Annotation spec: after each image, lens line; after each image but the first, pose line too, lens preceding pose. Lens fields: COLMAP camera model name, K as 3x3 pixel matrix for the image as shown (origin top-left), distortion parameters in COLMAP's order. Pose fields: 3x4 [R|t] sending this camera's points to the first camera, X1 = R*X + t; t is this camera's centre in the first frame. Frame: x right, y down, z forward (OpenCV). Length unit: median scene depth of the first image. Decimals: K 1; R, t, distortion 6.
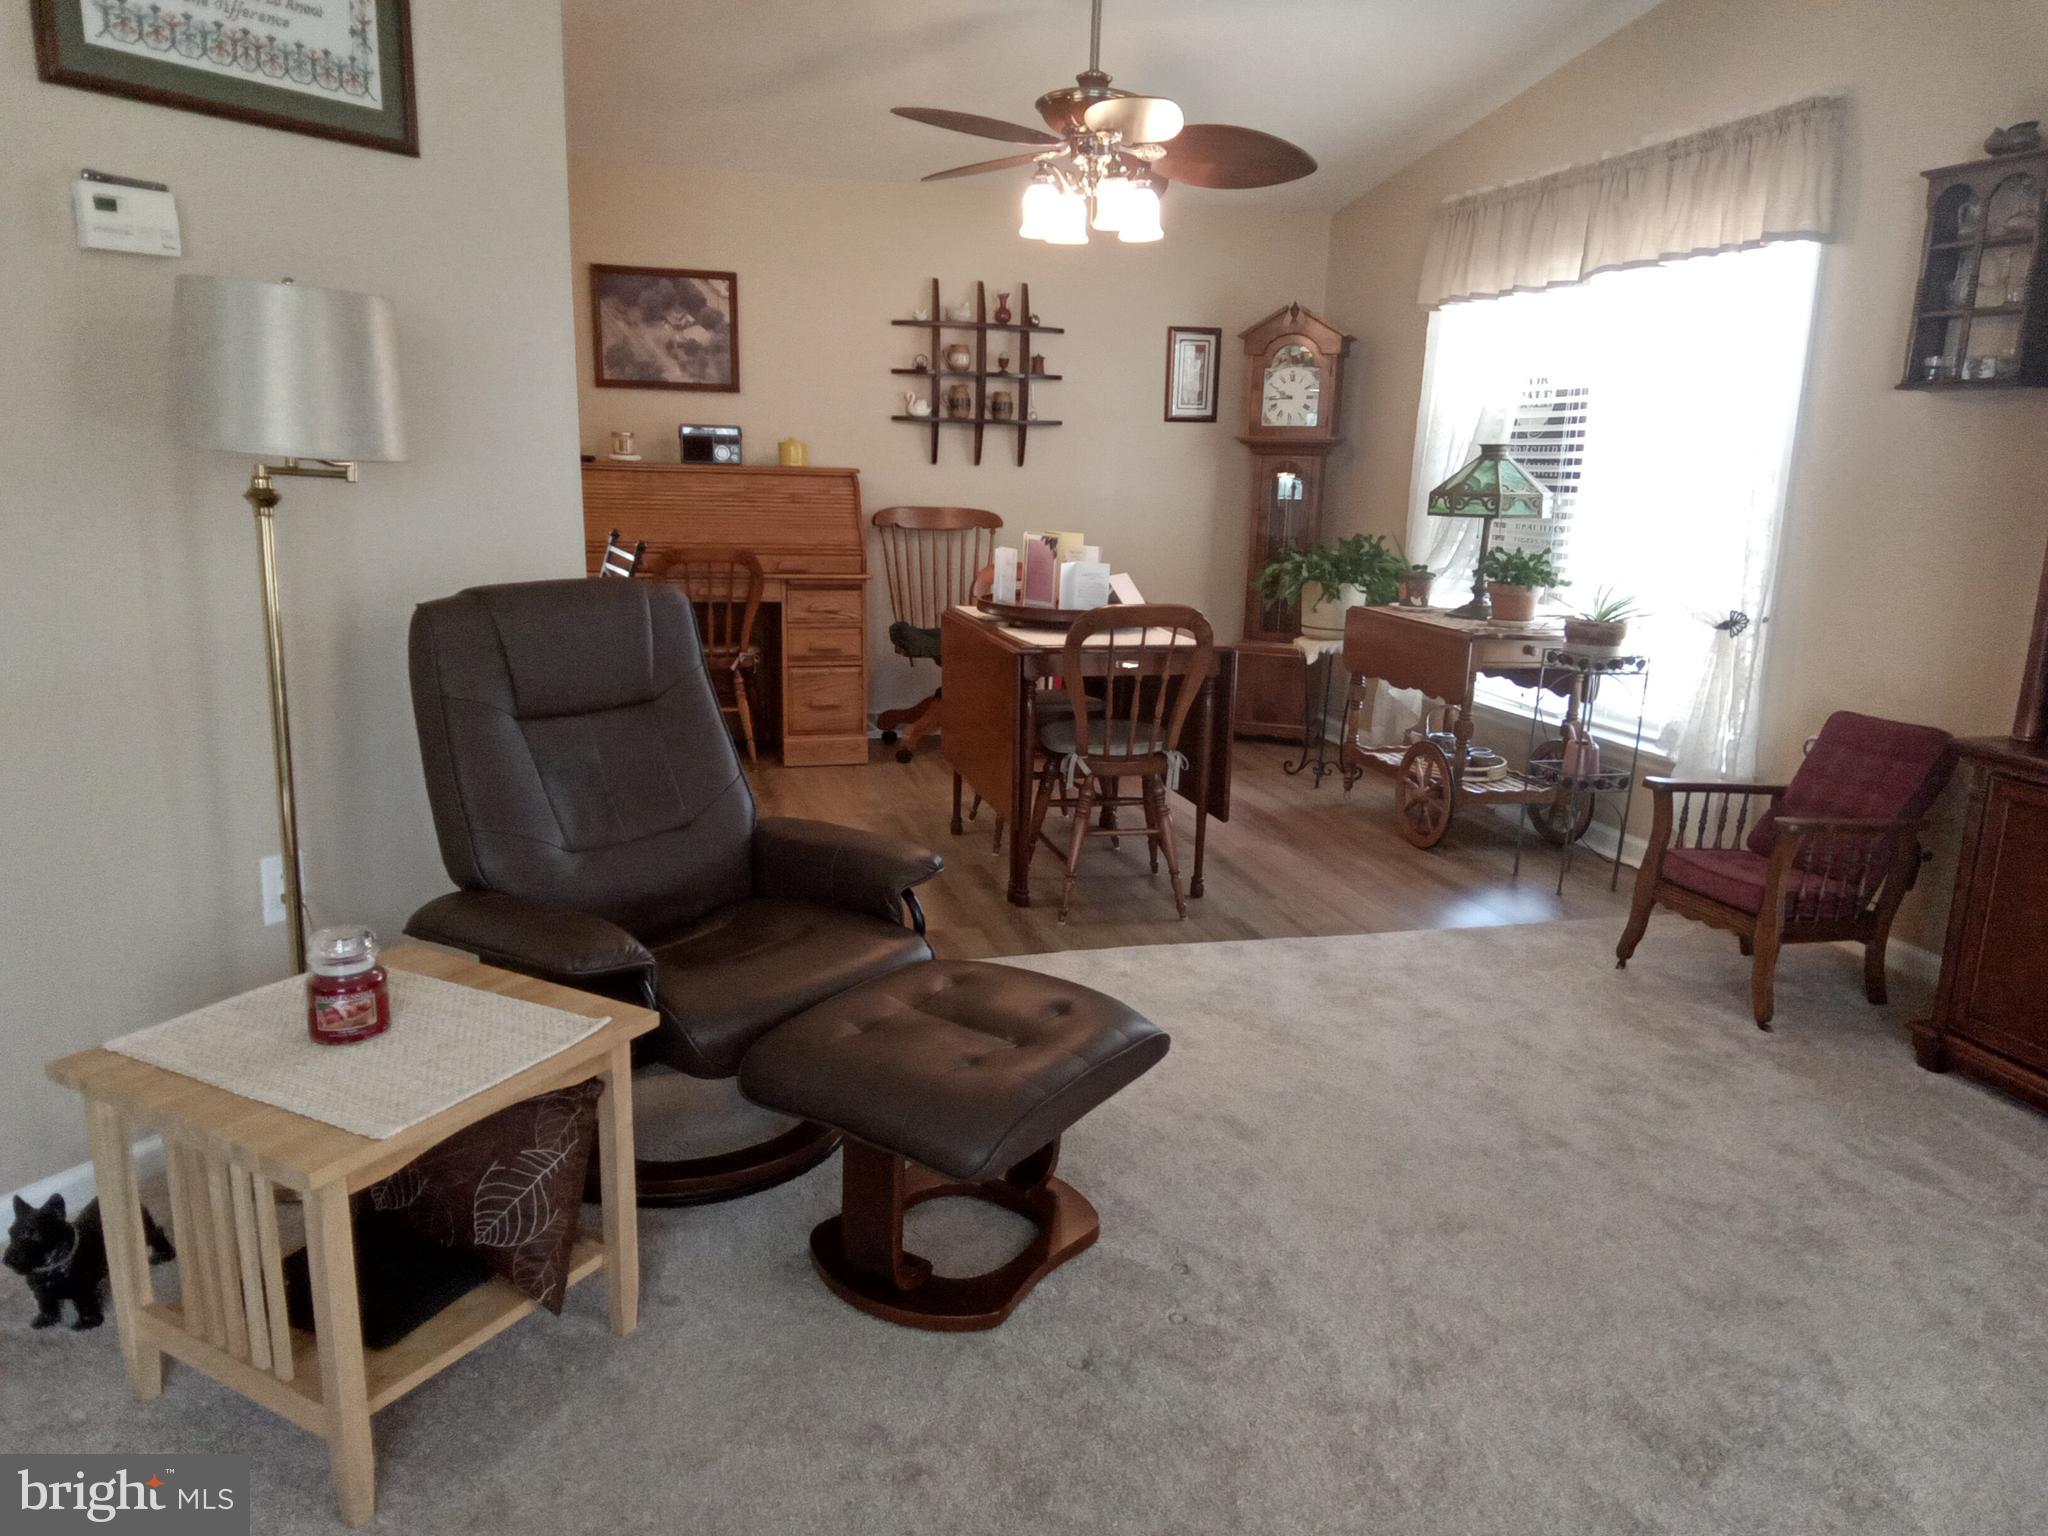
lens RADIAL K [[1407.1, 0, 1019.9], [0, 1407.1, 770.1], [0, 0, 1]] dist [0.009012, -0.018549]
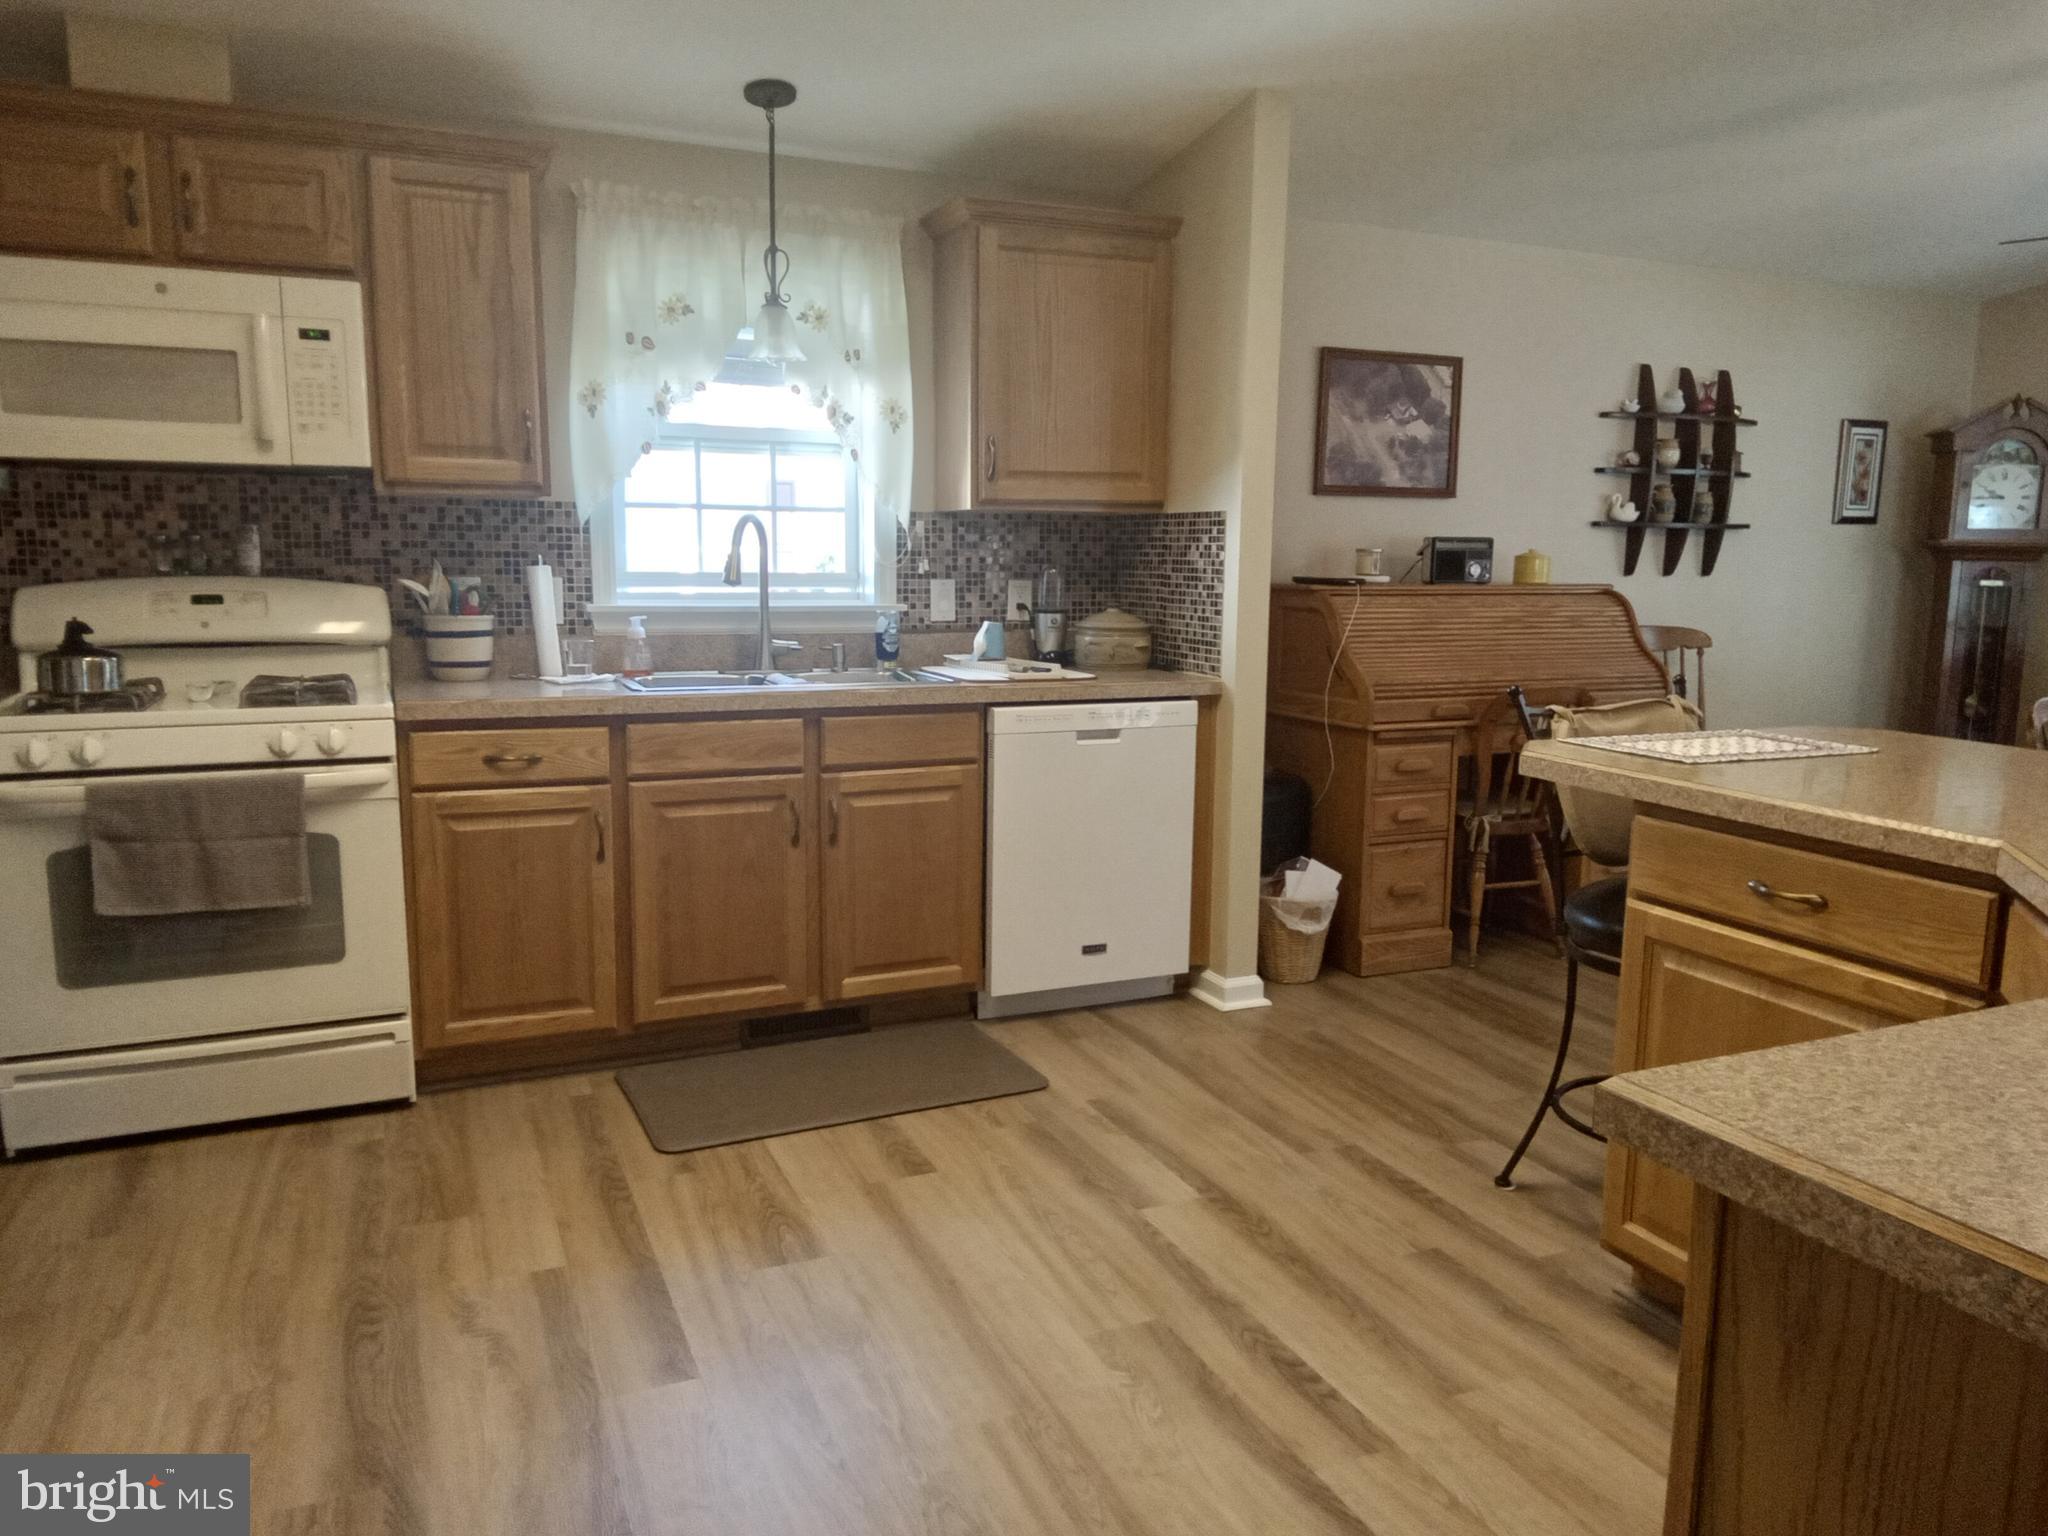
lens RADIAL K [[1407.1, 0, 1024.2], [0, 1407.1, 768.9], [0, 0, 1]] dist [0.009012, -0.018549]
pose [[0.987842, -0.038599, 0.150595, -0.593523], [0.046600, 0.997663, -0.049962, -0.078212], [-0.148315, 0.056373, 0.987332, 0.221894]]
